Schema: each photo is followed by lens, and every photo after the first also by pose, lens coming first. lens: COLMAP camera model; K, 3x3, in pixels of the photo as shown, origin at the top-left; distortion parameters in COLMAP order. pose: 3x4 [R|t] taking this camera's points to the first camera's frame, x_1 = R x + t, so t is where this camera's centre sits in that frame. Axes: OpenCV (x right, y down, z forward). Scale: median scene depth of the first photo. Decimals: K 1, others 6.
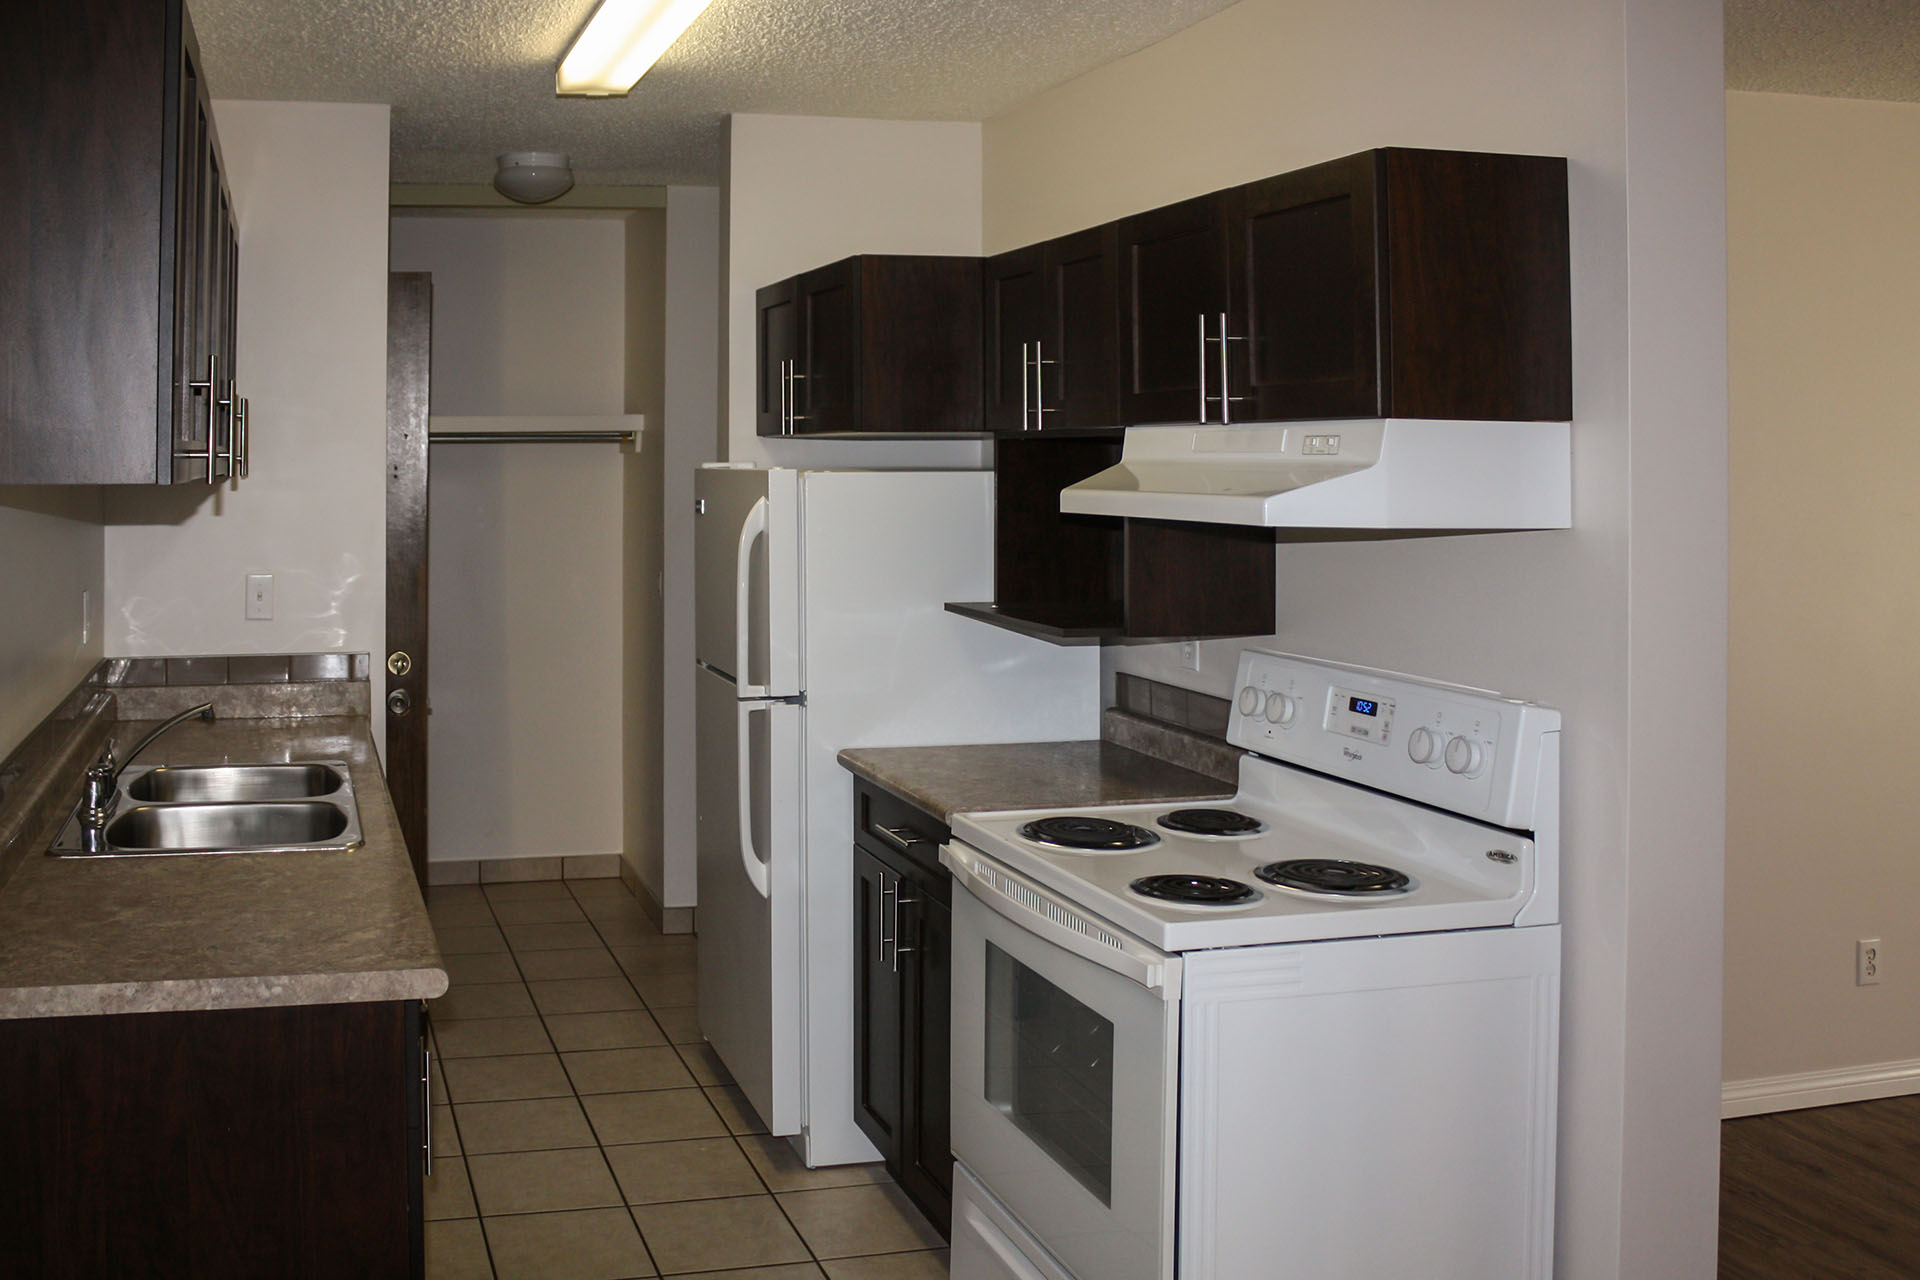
lens RADIAL K [[2178.0, 0, 942.7], [0, 2178.0, 639.3], [0, 0, 1]] dist [-0.120682, 0.000000]
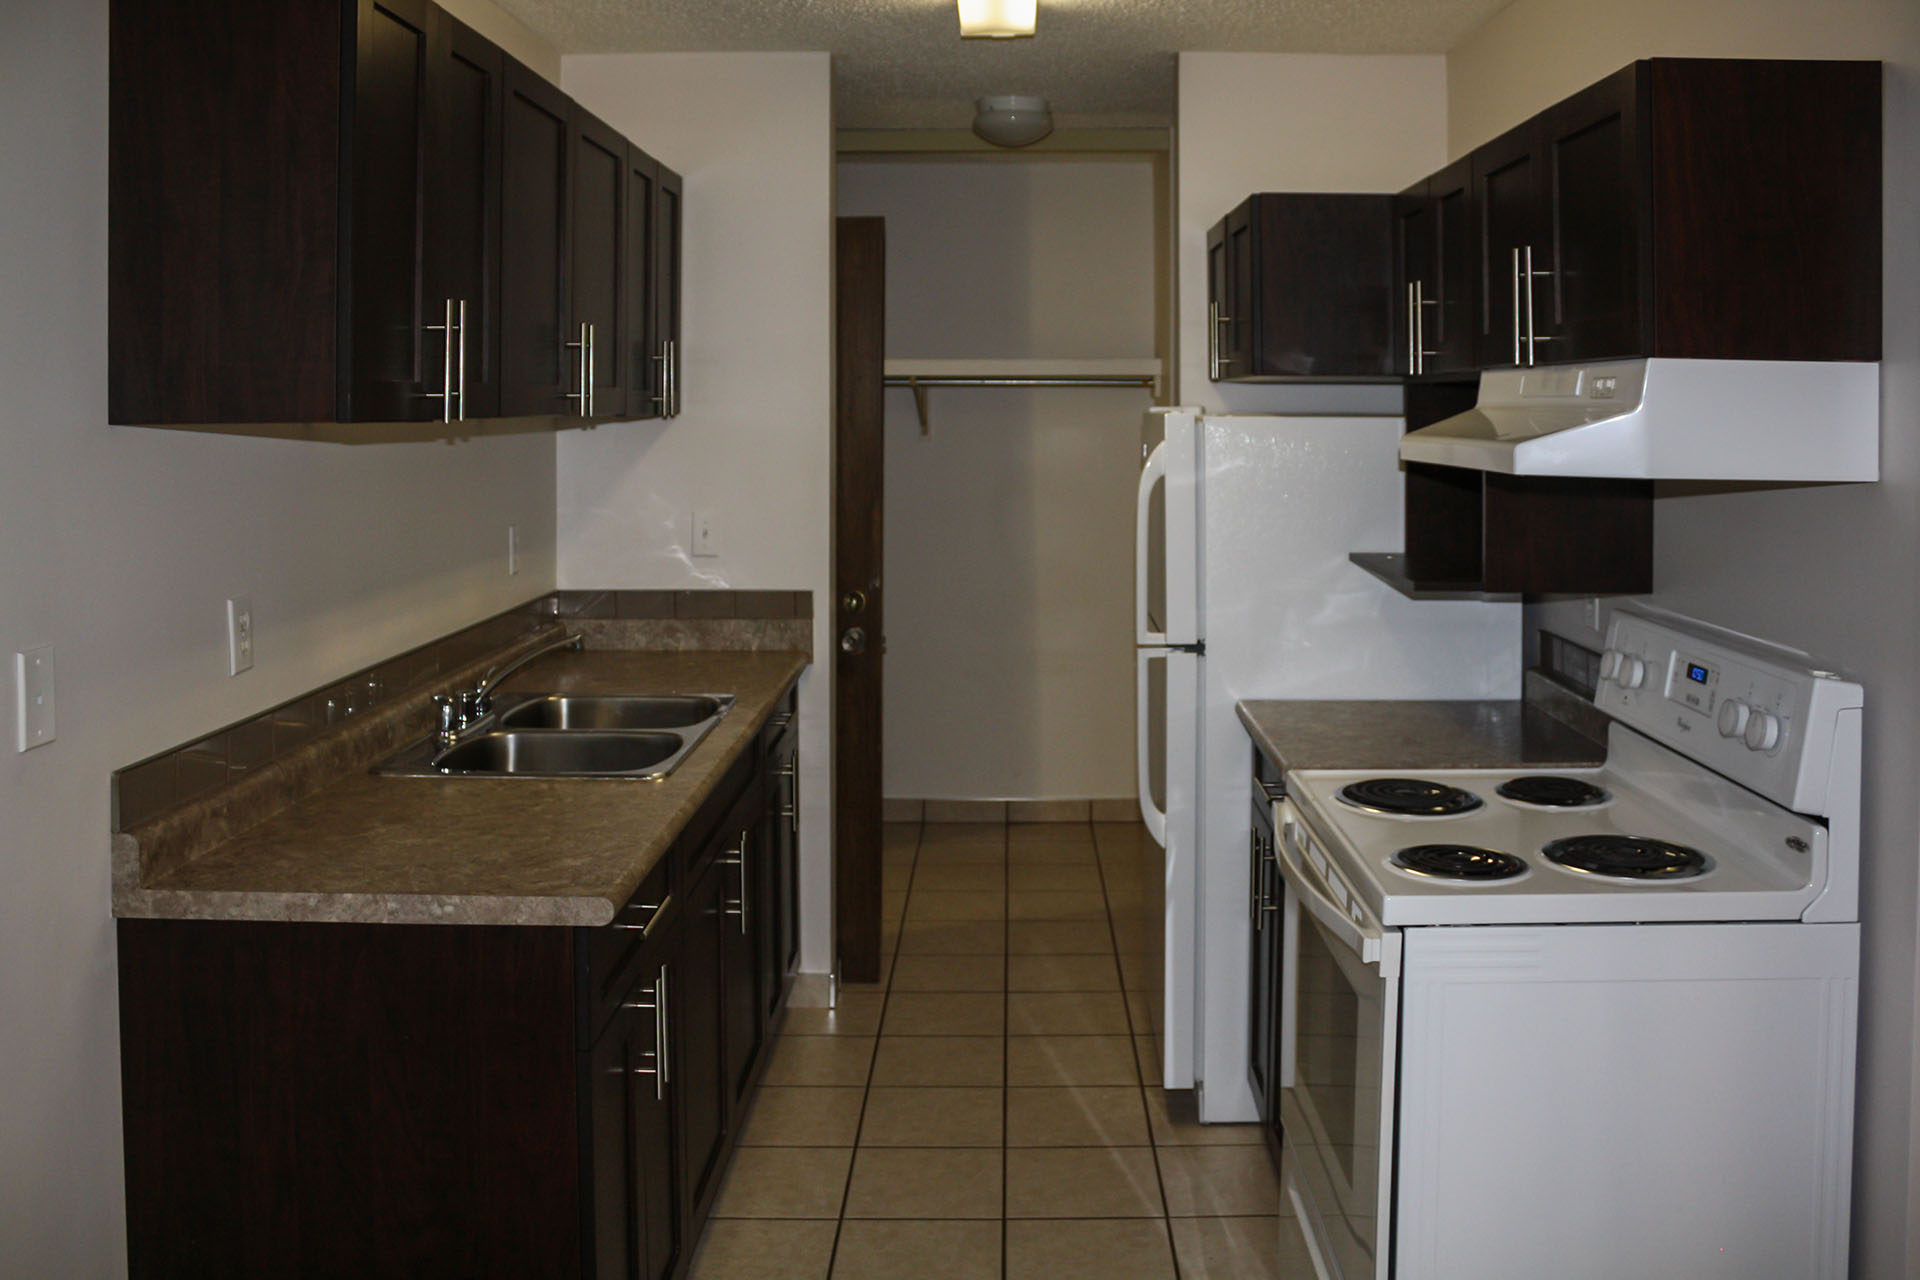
lens RADIAL K [[2178.0, 0, 962.4], [0, 2178.0, 652.1], [0, 0, 1]] dist [-0.120682, 0.000000]
pose [[0.962786, 0.031168, -0.268462, 0.107275], [-0.023118, 0.999185, 0.033099, -0.000888], [0.269275, -0.025661, 0.962721, 0.030641]]
